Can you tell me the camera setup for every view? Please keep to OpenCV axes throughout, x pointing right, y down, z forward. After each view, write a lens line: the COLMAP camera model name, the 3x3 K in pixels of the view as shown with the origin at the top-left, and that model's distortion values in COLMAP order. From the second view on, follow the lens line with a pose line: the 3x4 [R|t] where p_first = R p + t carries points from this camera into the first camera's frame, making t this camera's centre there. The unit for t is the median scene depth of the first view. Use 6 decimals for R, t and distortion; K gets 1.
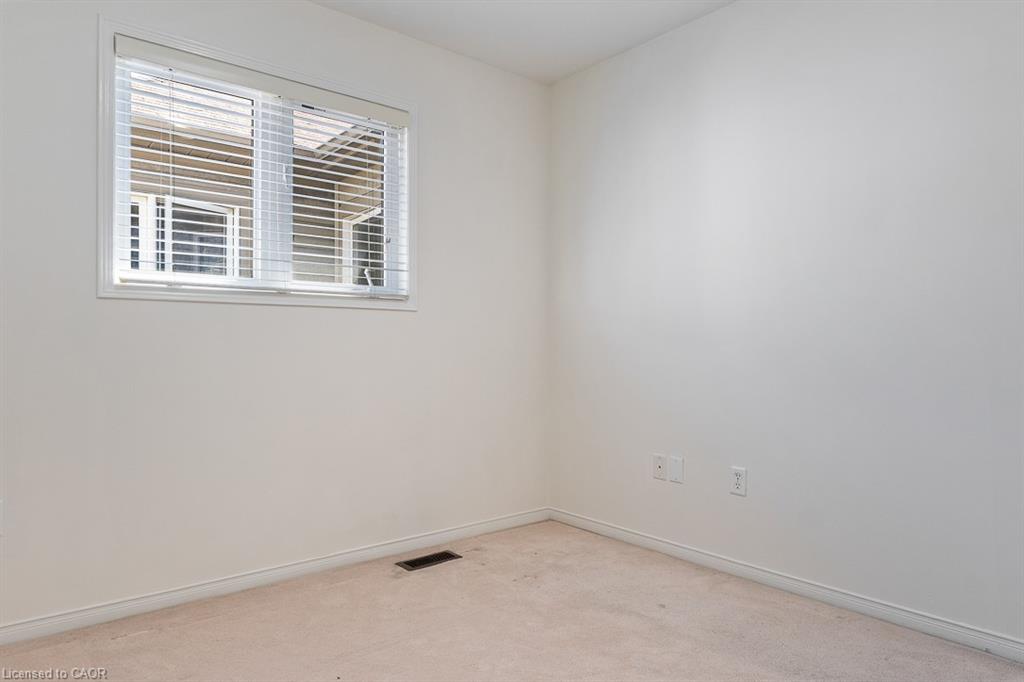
lens RADIAL K [[631.4, 0, 512.0], [0, 631.4, 341.0], [0, 0, 1]] dist [0.000988, 0.000641]
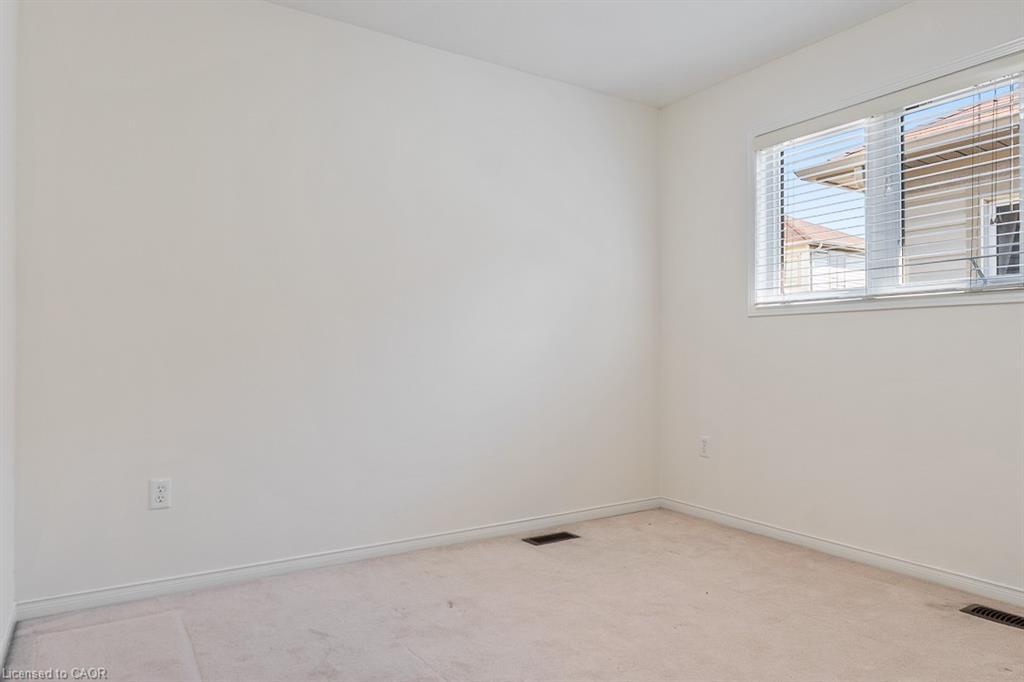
lens RADIAL K [[631.4, 0, 512.0], [0, 631.4, 341.0], [0, 0, 1]] dist [0.000988, 0.000641]
pose [[-0.103643, -0.019088, -0.994431, 0.764923], [0.007085, 0.999776, -0.019929, 0.013116], [0.994589, -0.009111, -0.103485, 0.496329]]
